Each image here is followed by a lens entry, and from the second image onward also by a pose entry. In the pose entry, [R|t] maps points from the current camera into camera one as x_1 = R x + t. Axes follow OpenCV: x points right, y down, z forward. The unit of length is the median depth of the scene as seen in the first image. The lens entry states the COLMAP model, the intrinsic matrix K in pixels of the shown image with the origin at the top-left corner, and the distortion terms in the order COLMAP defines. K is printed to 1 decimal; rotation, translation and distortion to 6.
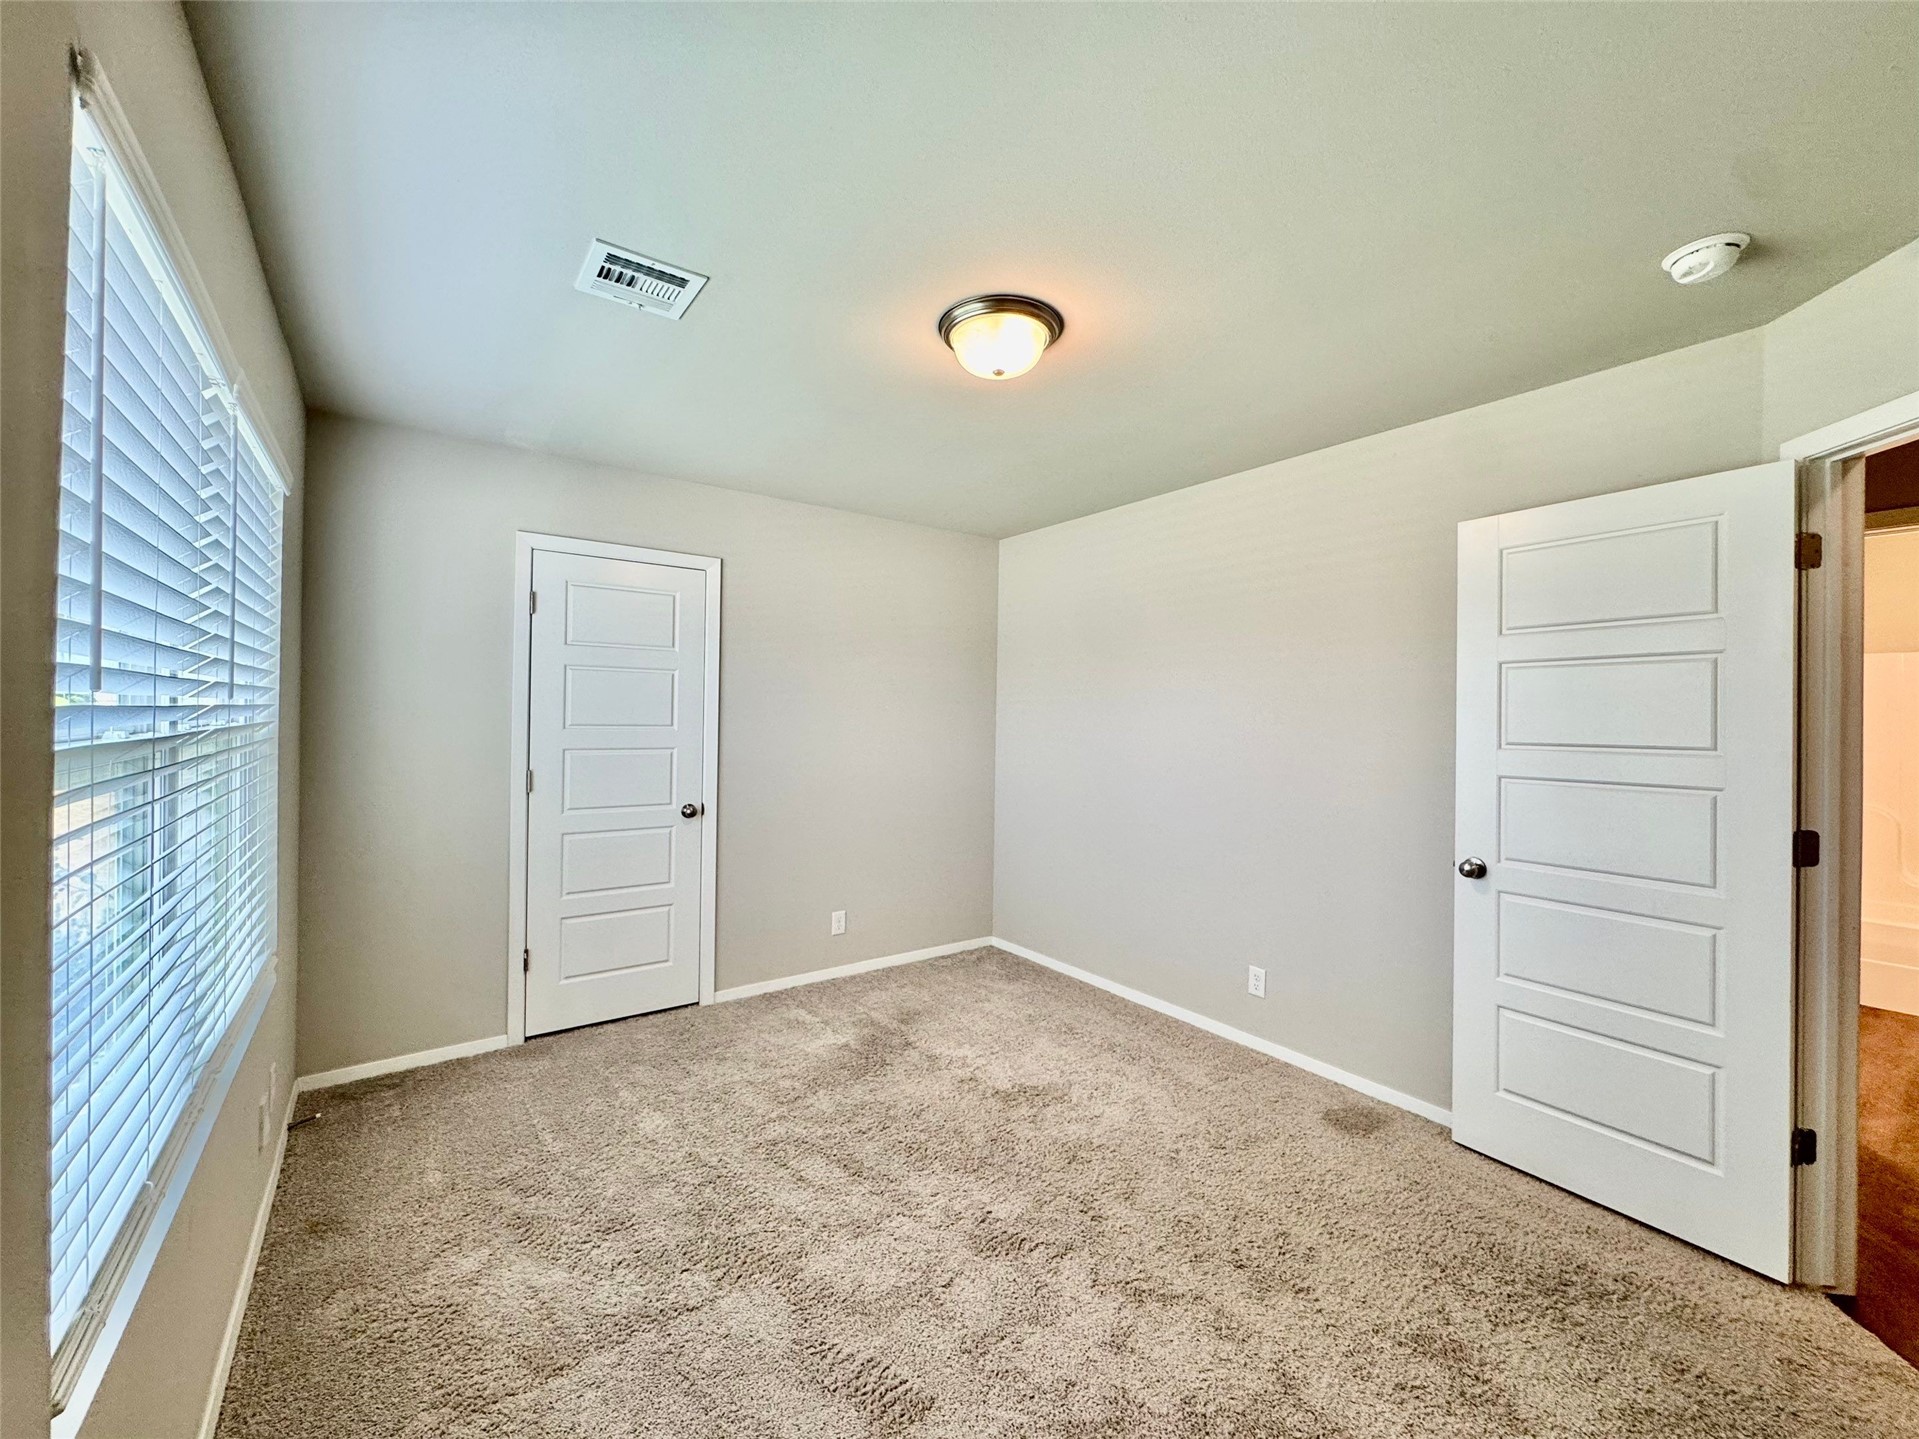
lens RADIAL K [[771.2, 0, 961.7], [0, 771.2, 710.6], [0, 0, 1]] dist [0.000467, 0.000115]
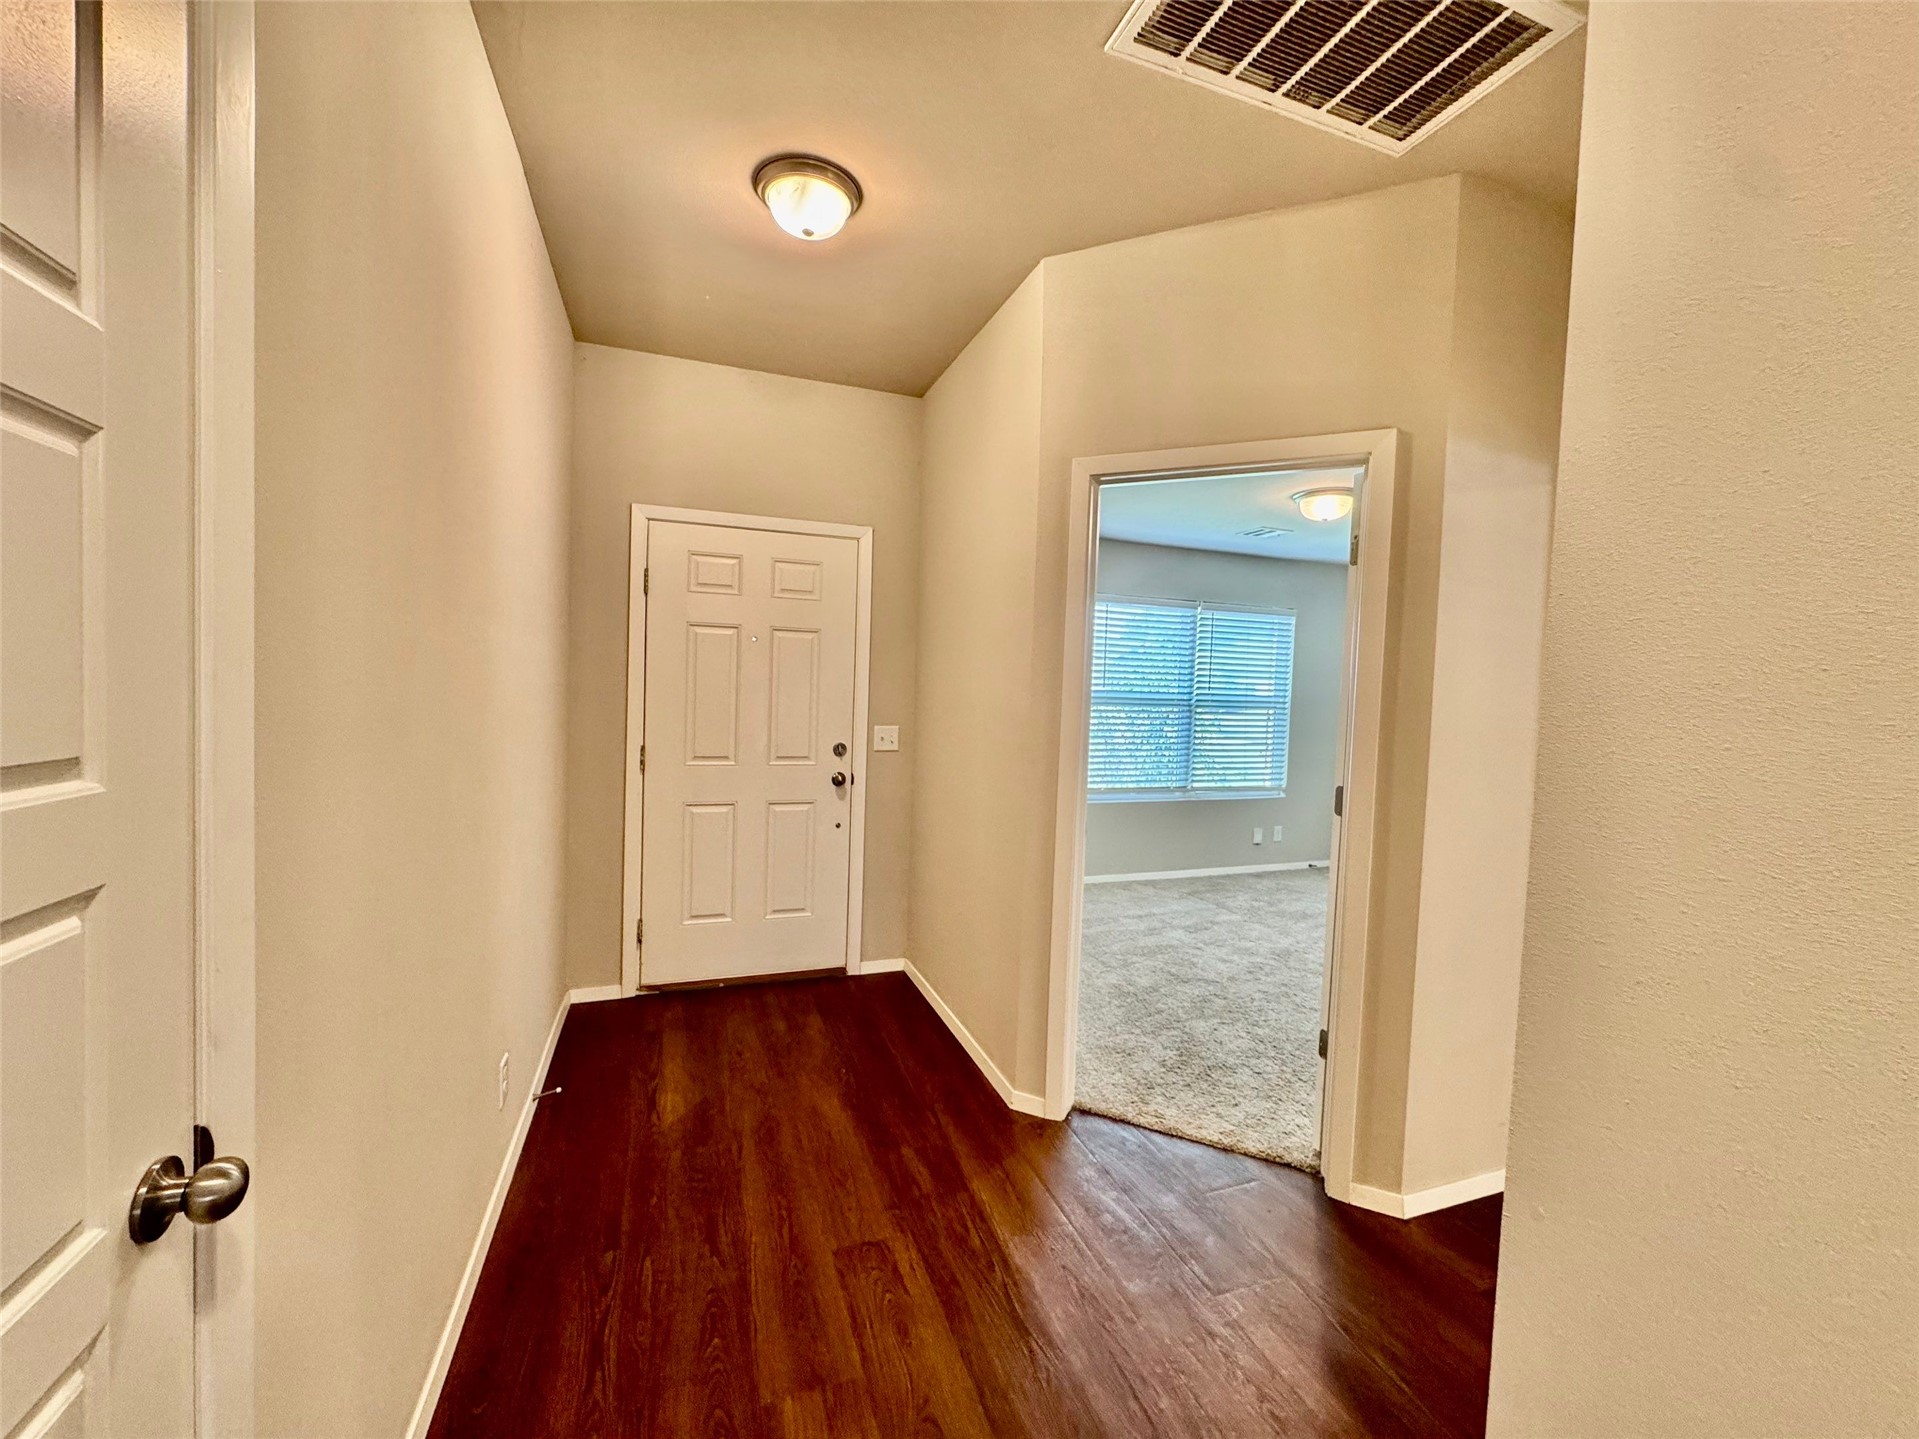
lens RADIAL K [[767.0, 0, 959.3], [0, 767.0, 722.1], [0, 0, 1]] dist [0.000491, 0.000414]
pose [[-0.276891, 0.025118, -0.960573, 1.414576], [-0.032088, 0.998859, 0.035369, 0.018921], [0.960366, 0.040616, -0.275769, 0.446707]]
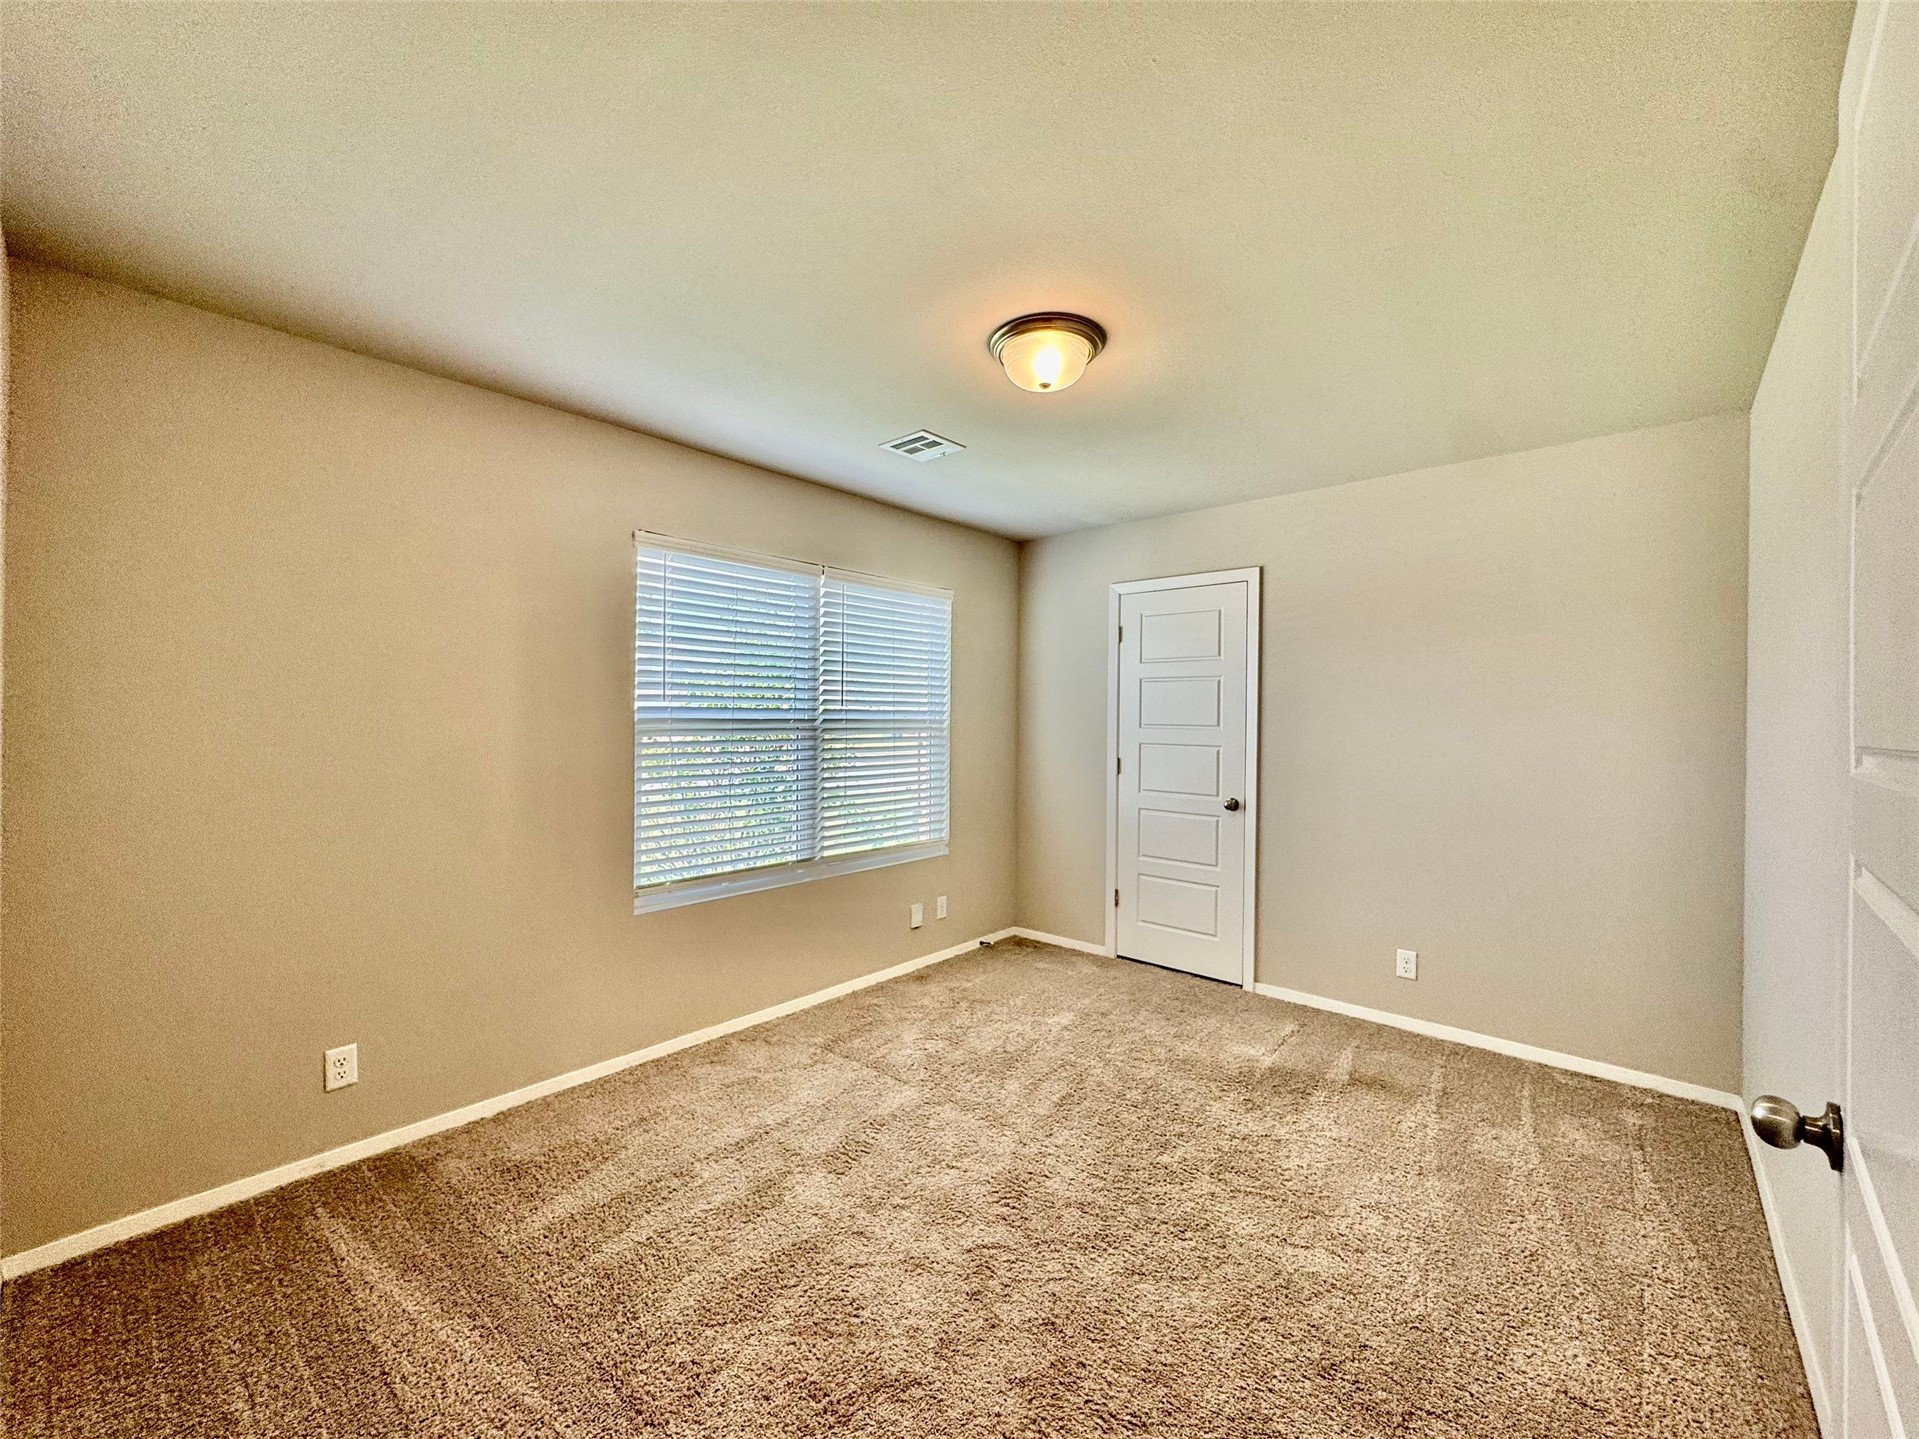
lens RADIAL K [[767.0, 0, 959.3], [0, 767.0, 722.1], [0, 0, 1]] dist [0.000491, 0.000414]
pose [[0.210590, -0.007325, -0.977547, 0.693509], [-0.001242, 0.999969, -0.007761, 0.024580], [0.977574, 0.002849, 0.210575, 0.440000]]
